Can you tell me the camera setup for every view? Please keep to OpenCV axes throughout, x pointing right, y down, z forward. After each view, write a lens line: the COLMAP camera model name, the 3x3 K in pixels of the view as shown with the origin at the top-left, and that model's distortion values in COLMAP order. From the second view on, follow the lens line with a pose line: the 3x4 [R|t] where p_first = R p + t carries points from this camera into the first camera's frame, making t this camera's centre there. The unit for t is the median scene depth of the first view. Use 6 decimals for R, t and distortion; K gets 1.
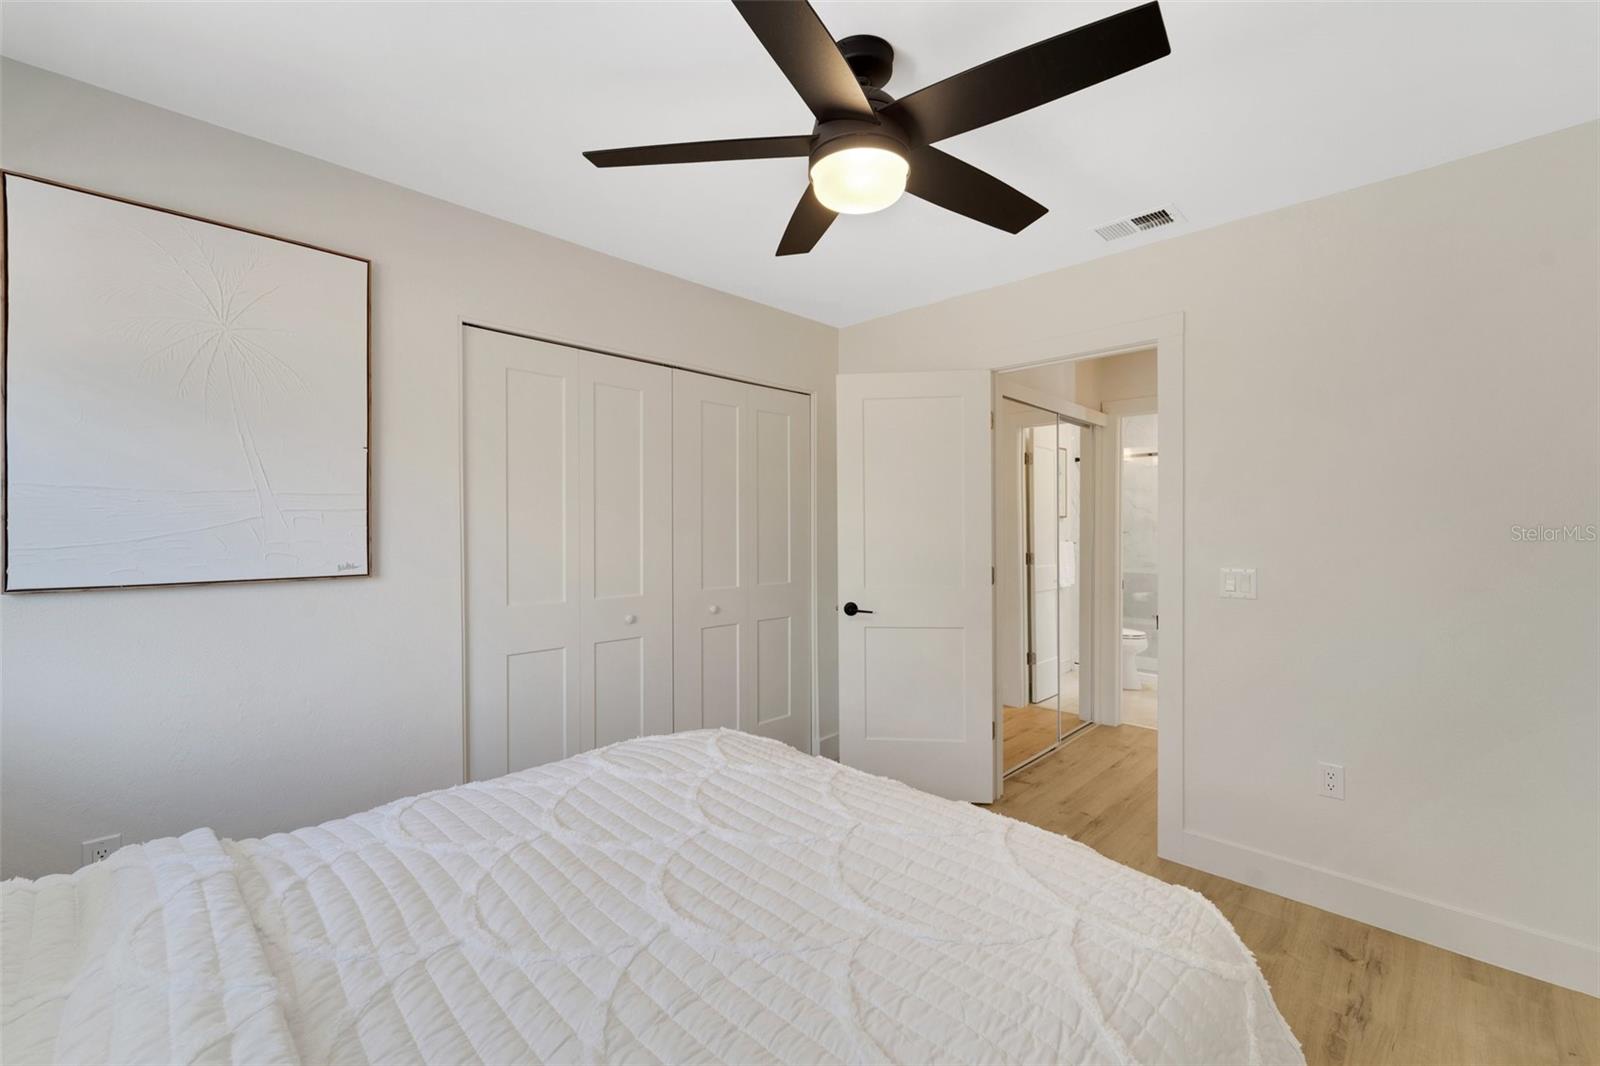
lens RADIAL K [[656.6, 0, 792.0], [0, 656.6, 531.5], [0, 0, 1]] dist [0.001056, -0.000259]
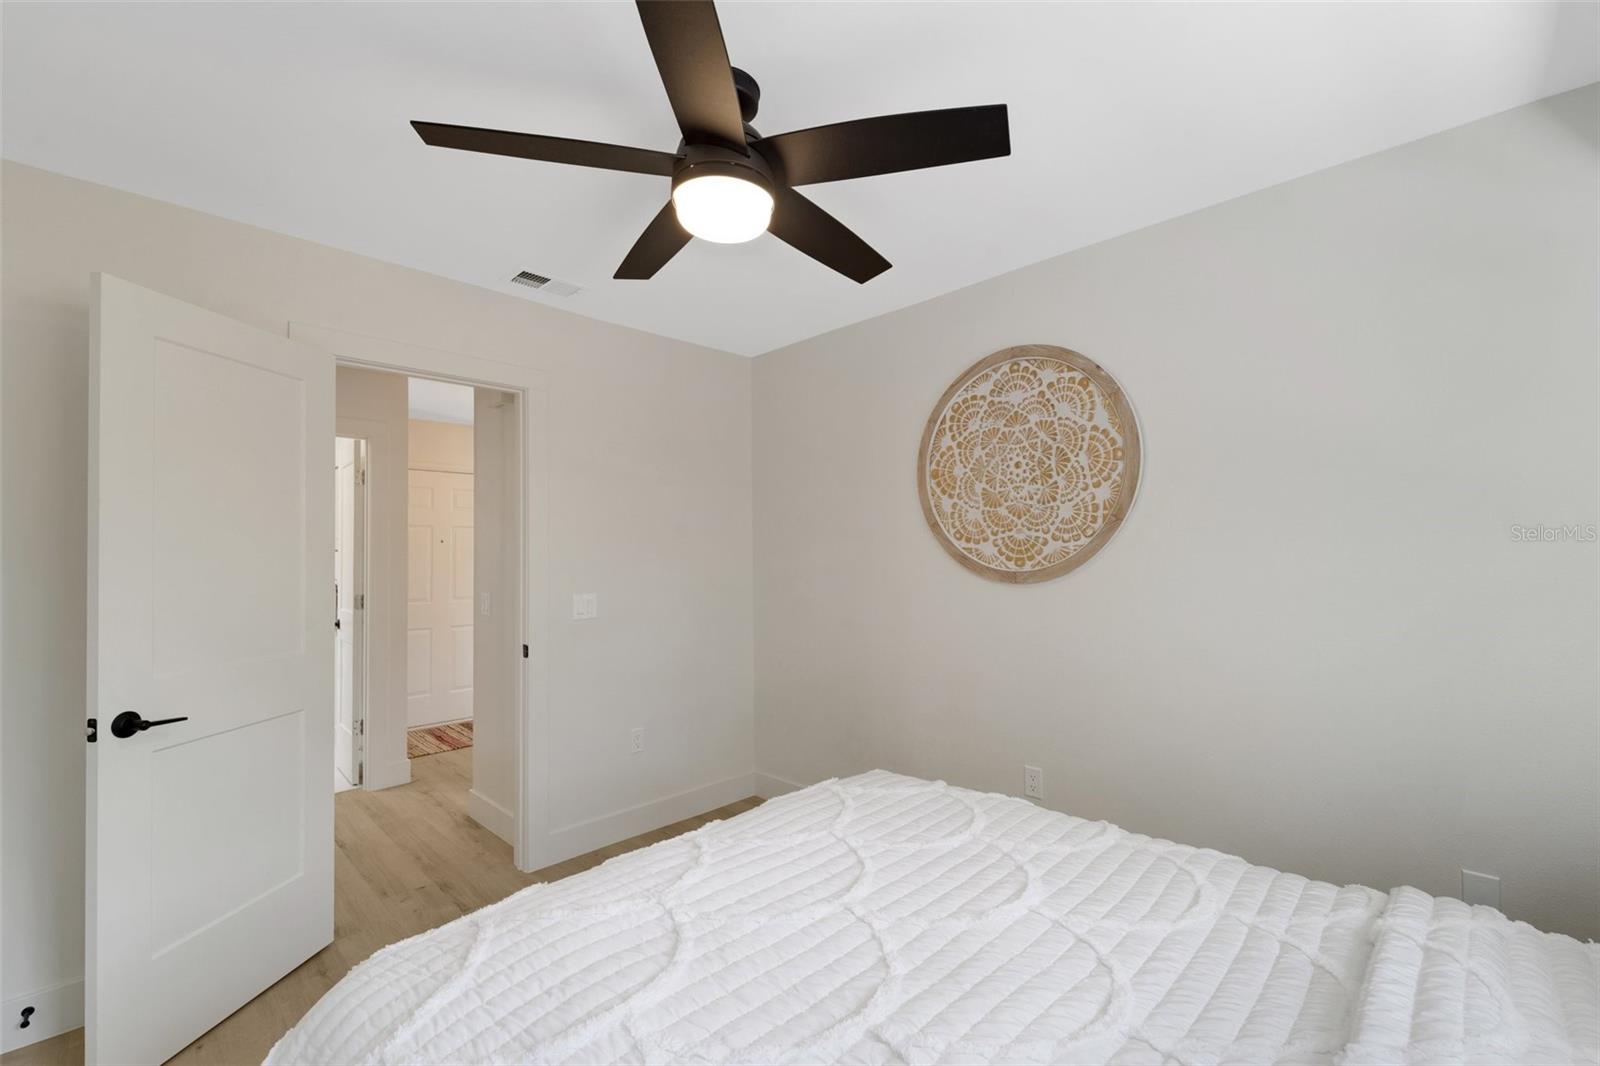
lens RADIAL K [[676.8, 0, 800.2], [0, 676.8, 555.7], [0, 0, 1]] dist [0.026874, -0.000121]
pose [[-0.010163, 0.007797, 0.999918, -0.794999], [0.008374, 0.999935, -0.007712, -0.012999], [-0.999913, 0.008295, -0.010228, 0.797085]]
